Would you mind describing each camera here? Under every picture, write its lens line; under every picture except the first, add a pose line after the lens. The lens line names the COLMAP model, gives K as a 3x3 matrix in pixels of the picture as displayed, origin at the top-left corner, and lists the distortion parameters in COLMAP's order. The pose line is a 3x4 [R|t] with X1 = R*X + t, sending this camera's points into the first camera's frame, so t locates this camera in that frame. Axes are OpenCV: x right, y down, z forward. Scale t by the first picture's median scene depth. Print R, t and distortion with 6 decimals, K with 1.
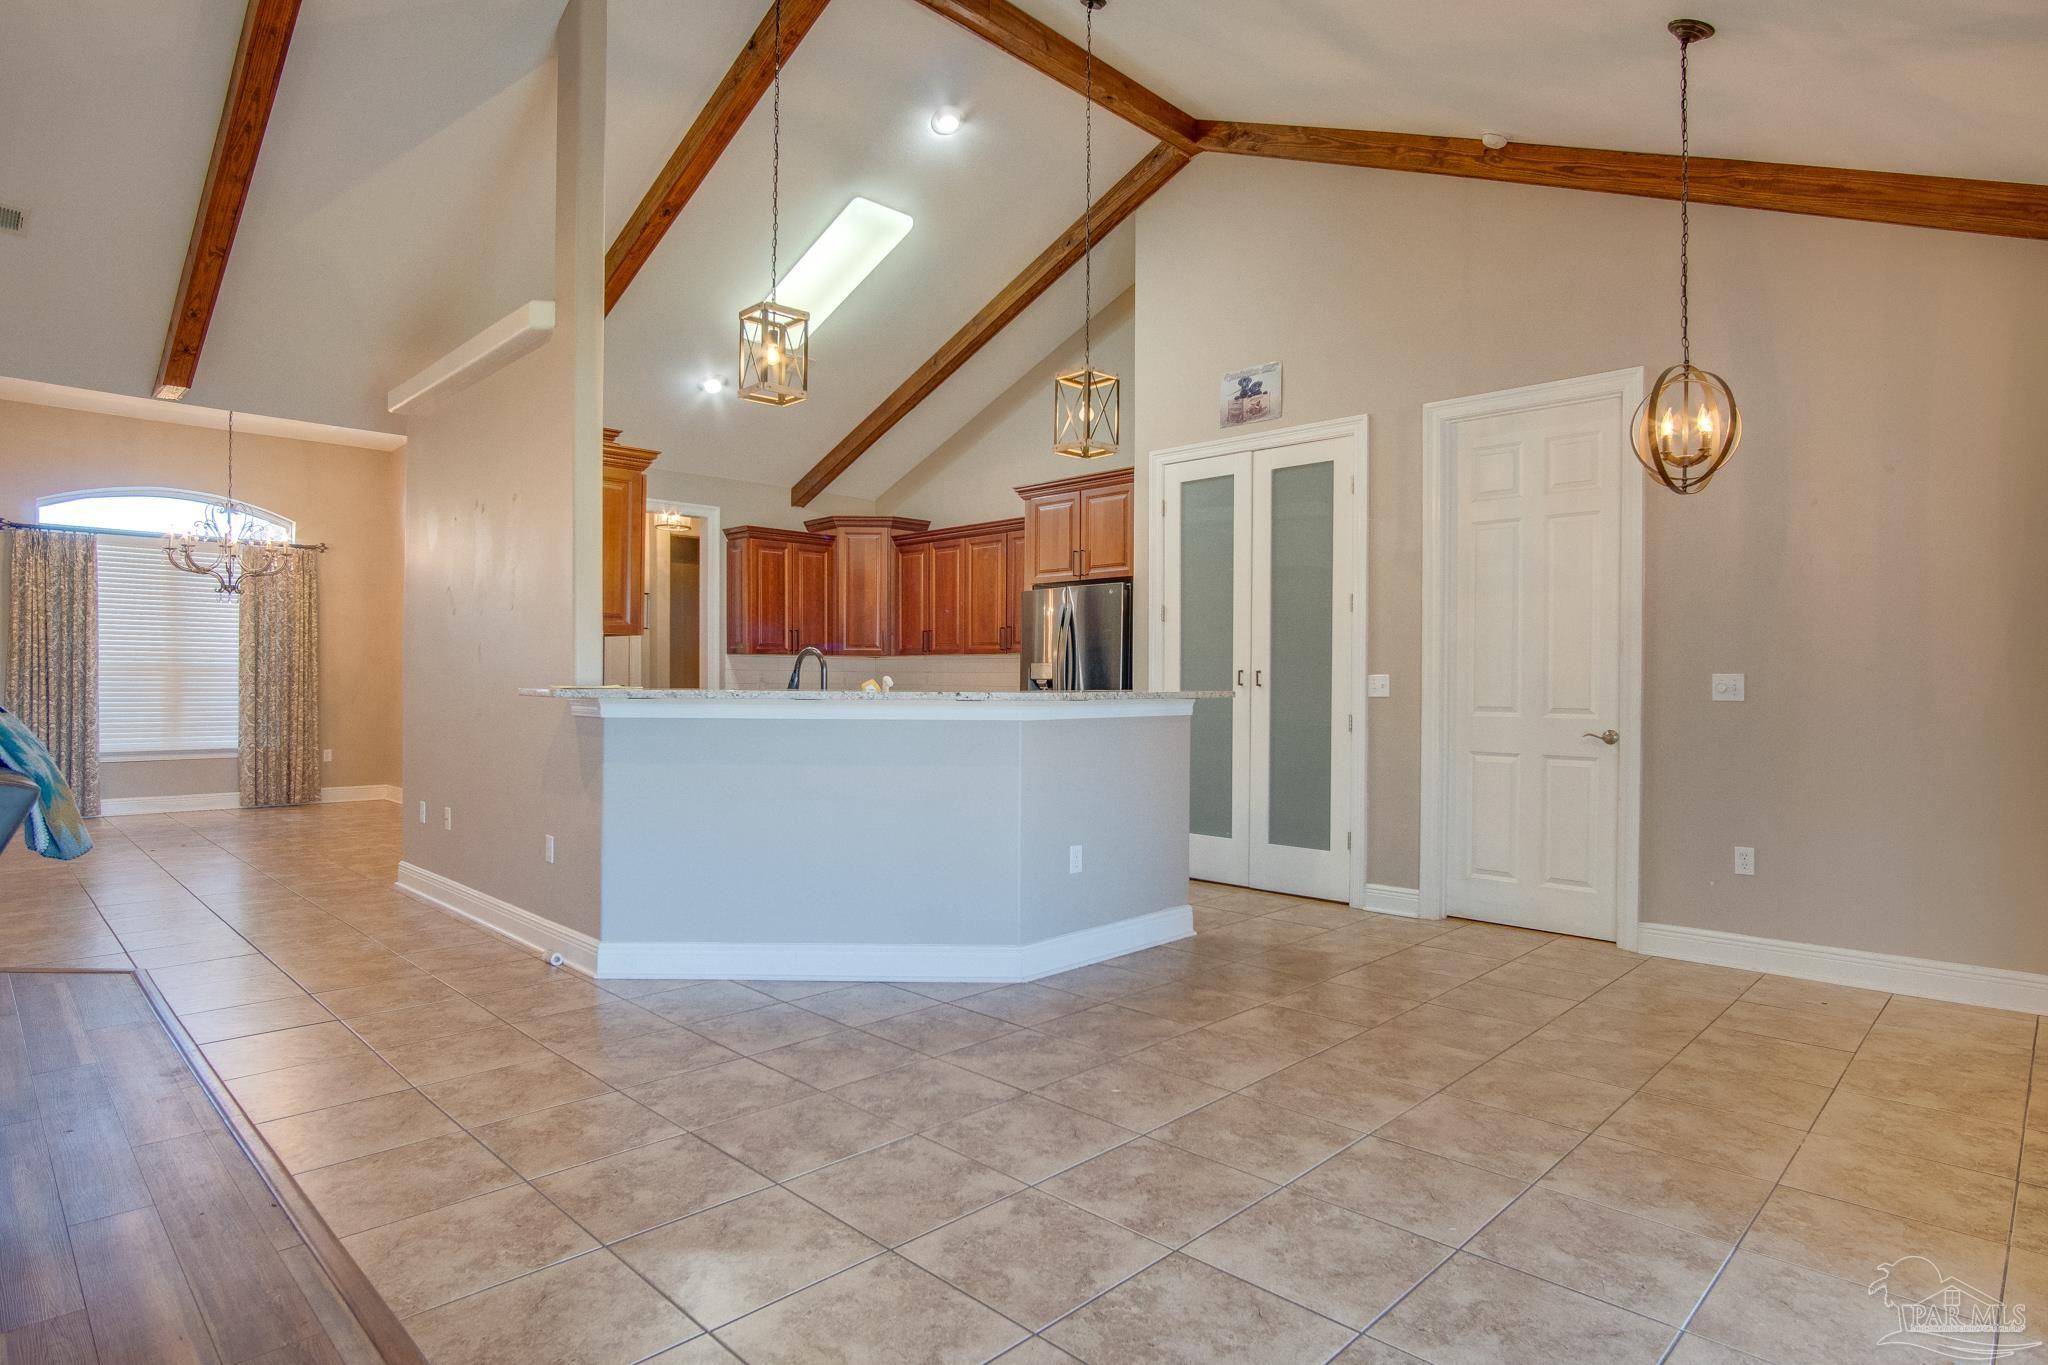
lens RADIAL K [[1099.4, 0, 1023.4], [0, 1099.4, 686.9], [0, 0, 1]] dist [-0.033319, 0.008409]
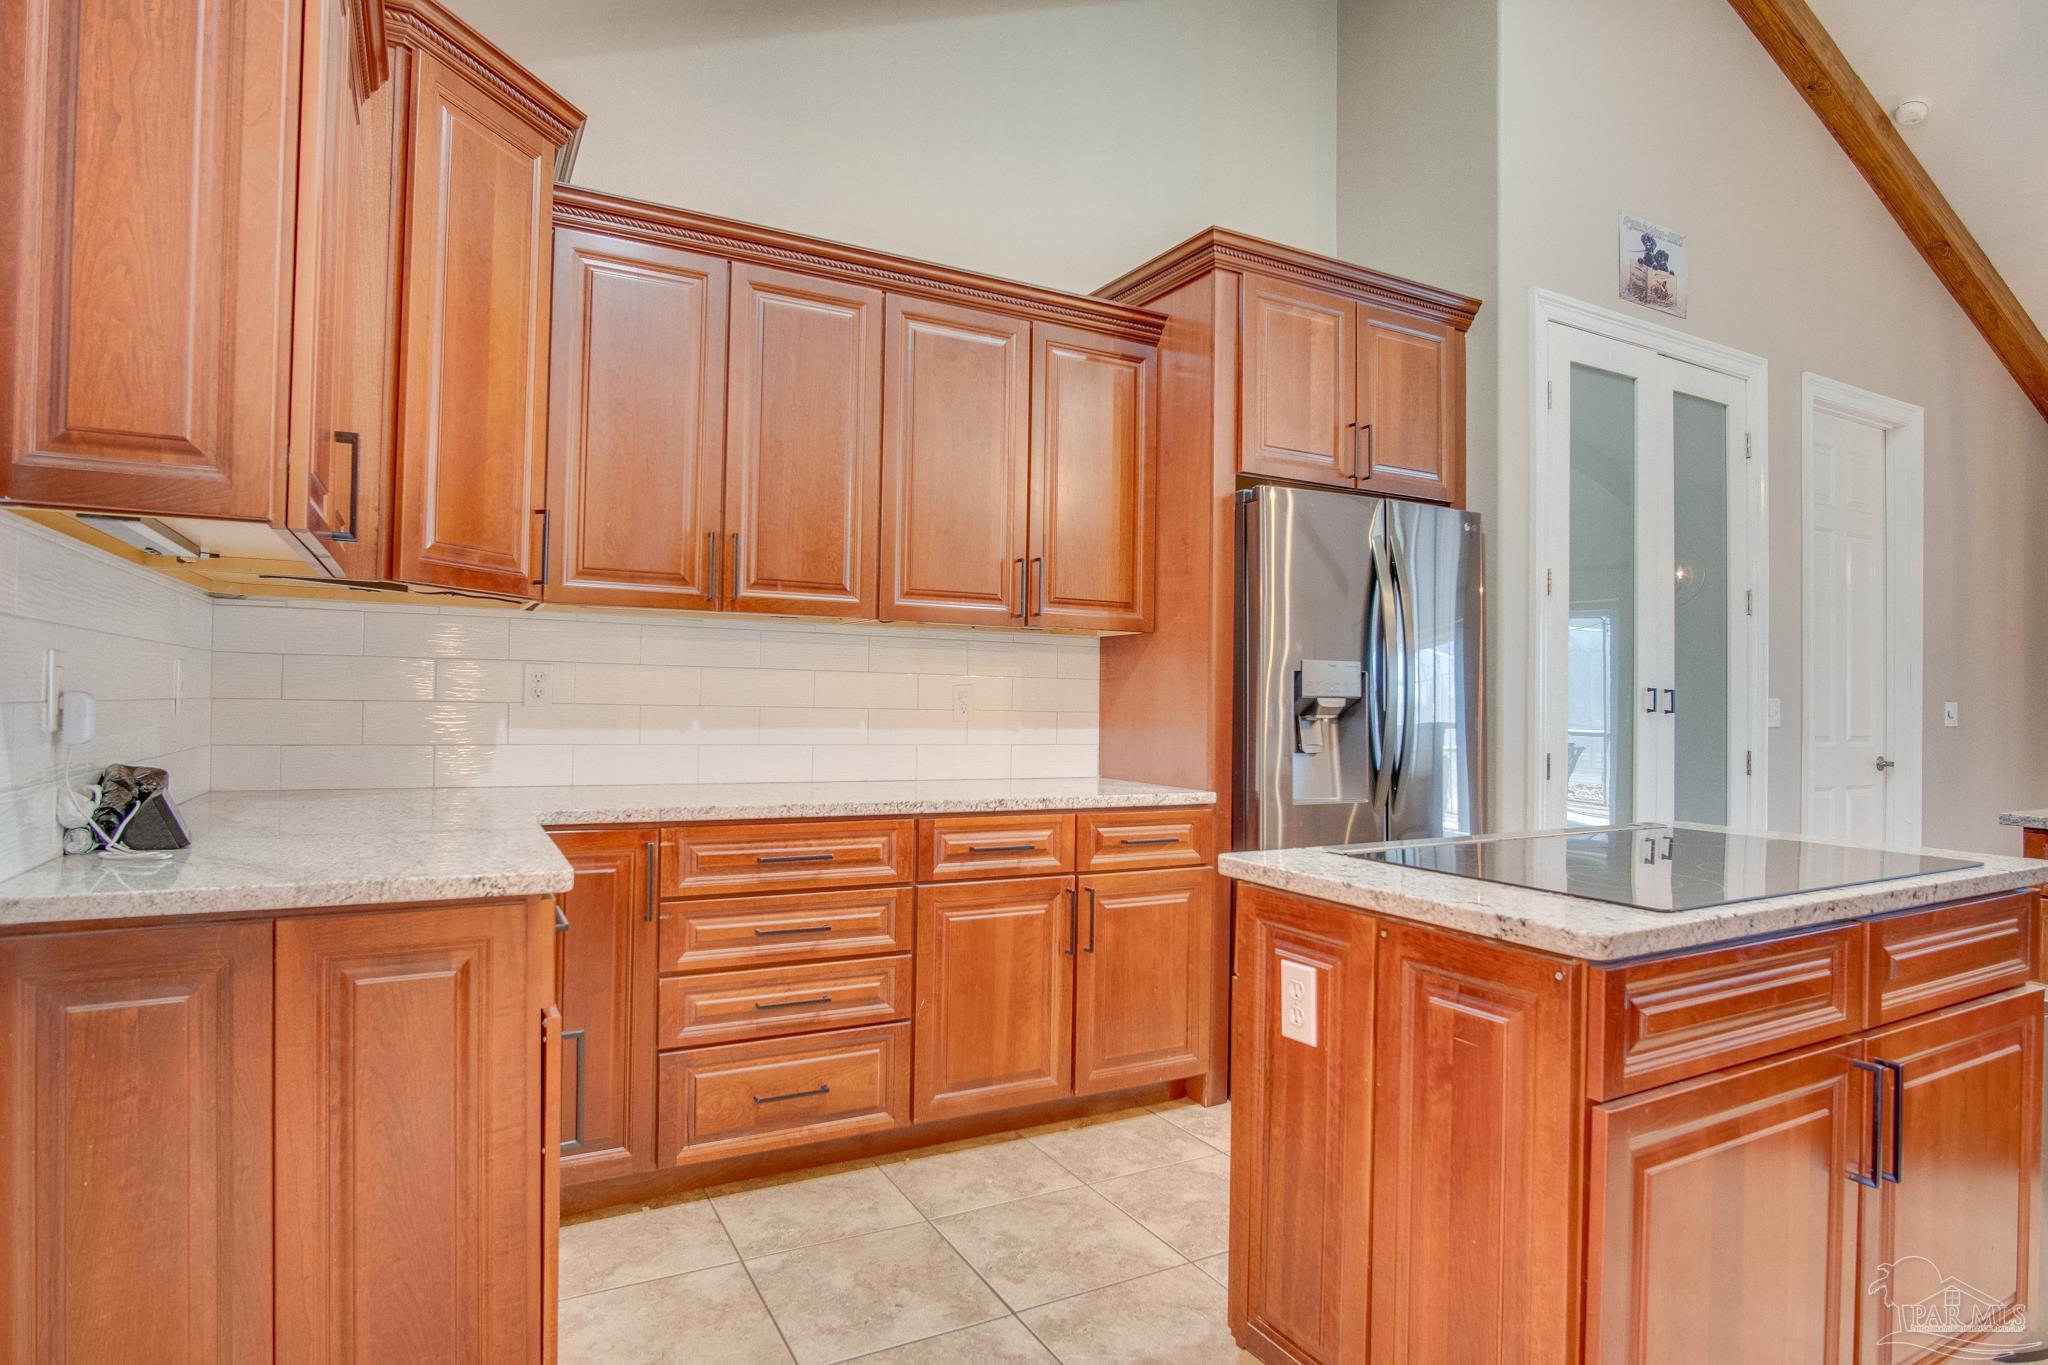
lens RADIAL K [[1099.4, 0, 1020.8], [0, 1099.4, 684.3], [0, 0, 1]] dist [-0.033319, 0.008409]
pose [[0.269121, 0.005809, 0.963089, -0.513869], [-0.005188, 0.999976, -0.004582, -0.011768], [-0.963092, -0.003764, 0.269144, 1.183485]]
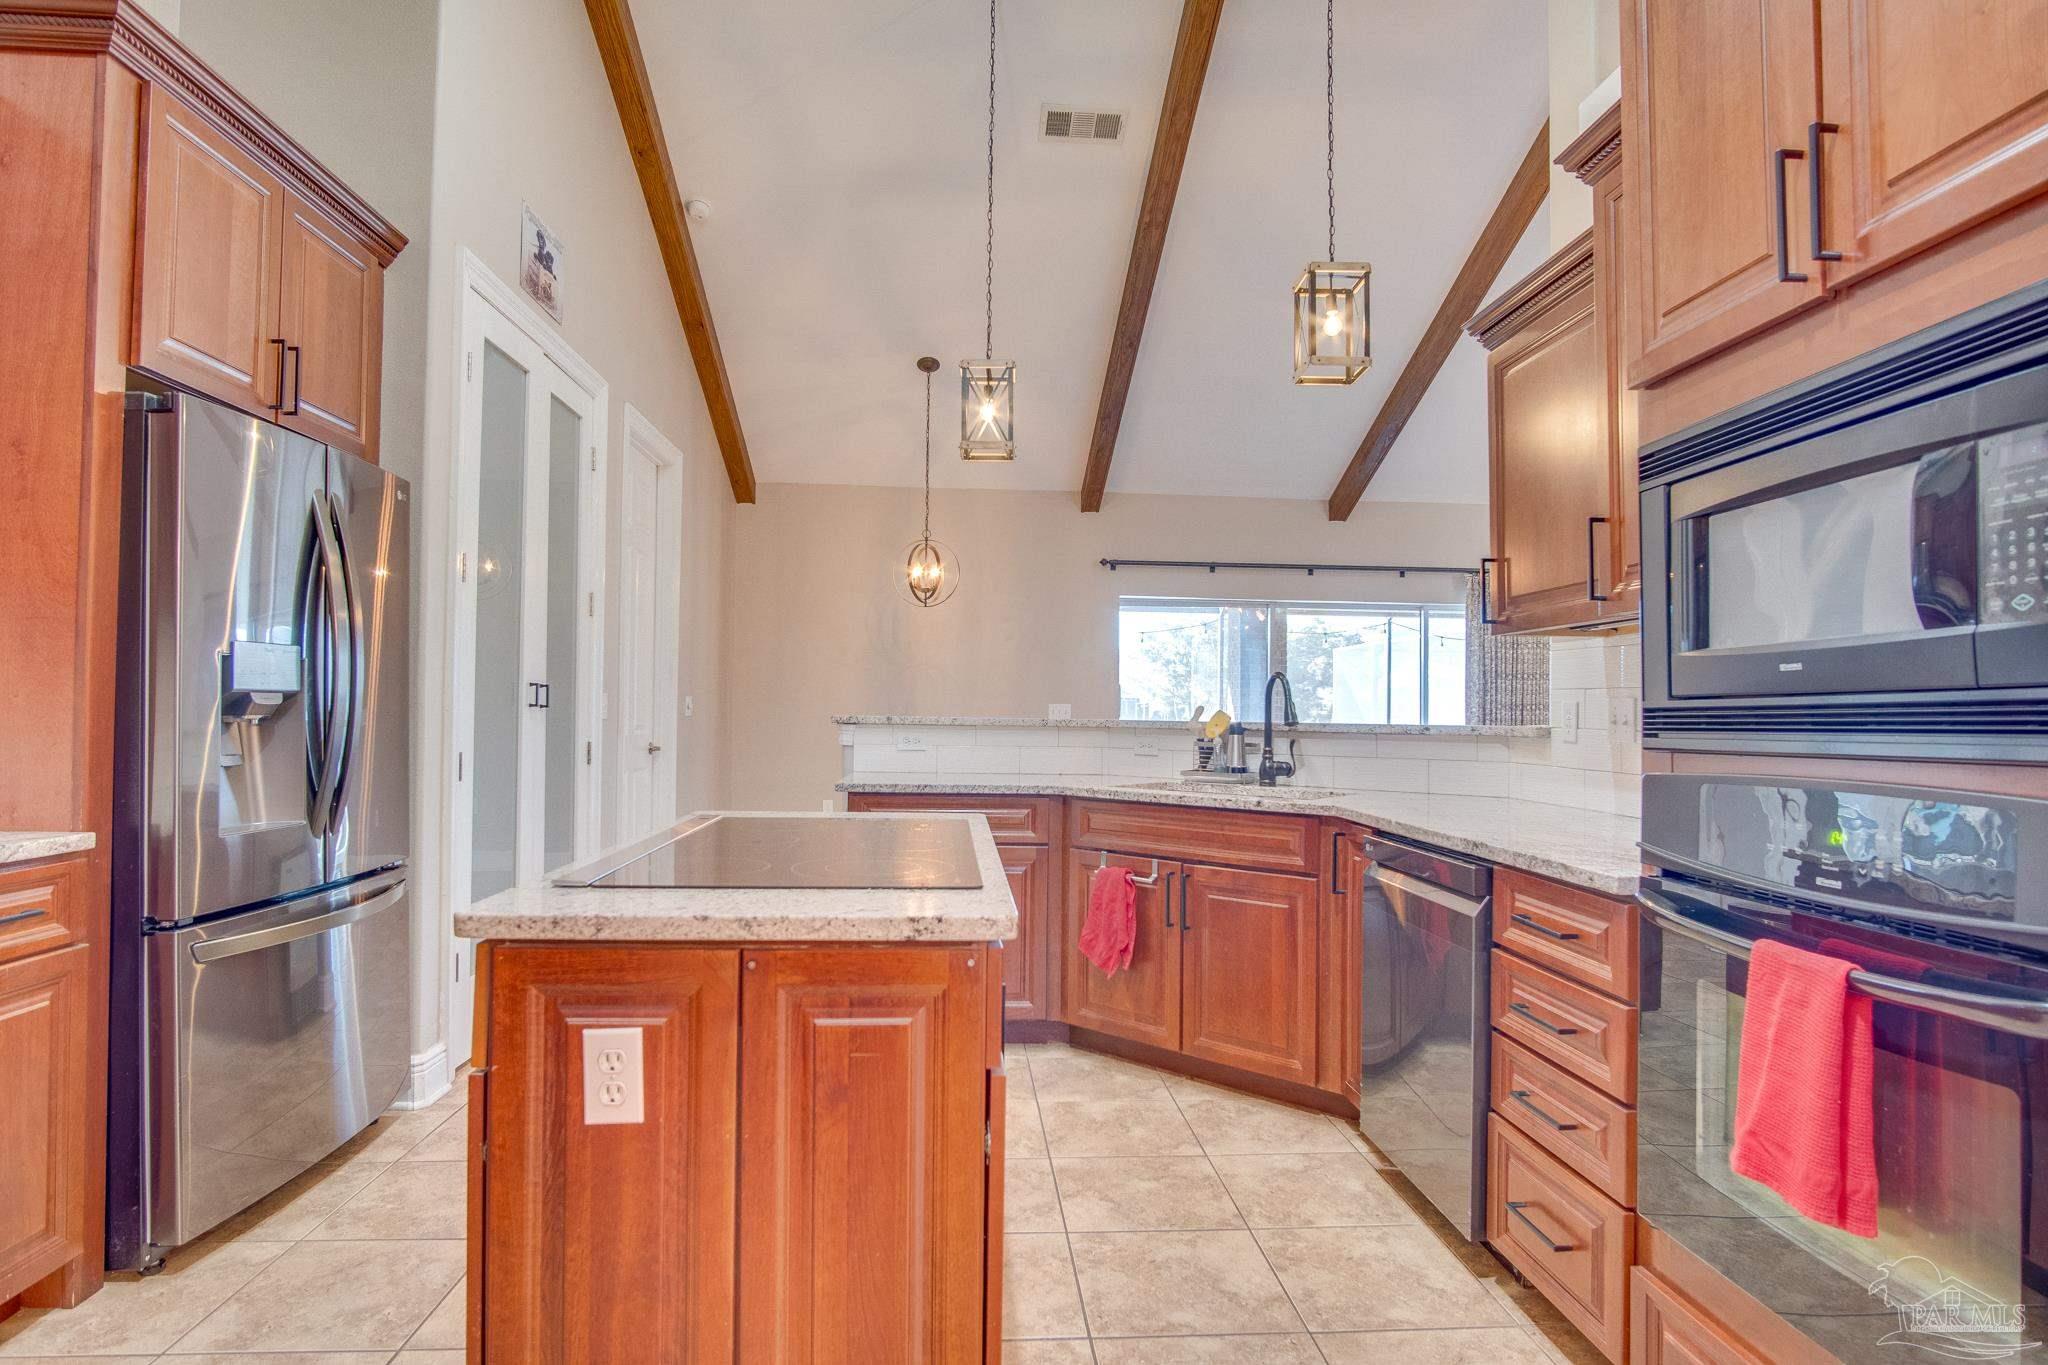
lens RADIAL K [[1099.4, 0, 1027.2], [0, 1099.4, 680.7], [0, 0, 1]] dist [-0.033319, 0.008409]
pose [[-0.767267, -0.004738, 0.641311, -0.436893], [-0.016349, 0.999792, -0.012174, -0.012261], [-0.641120, -0.019825, -0.767185, 1.305409]]
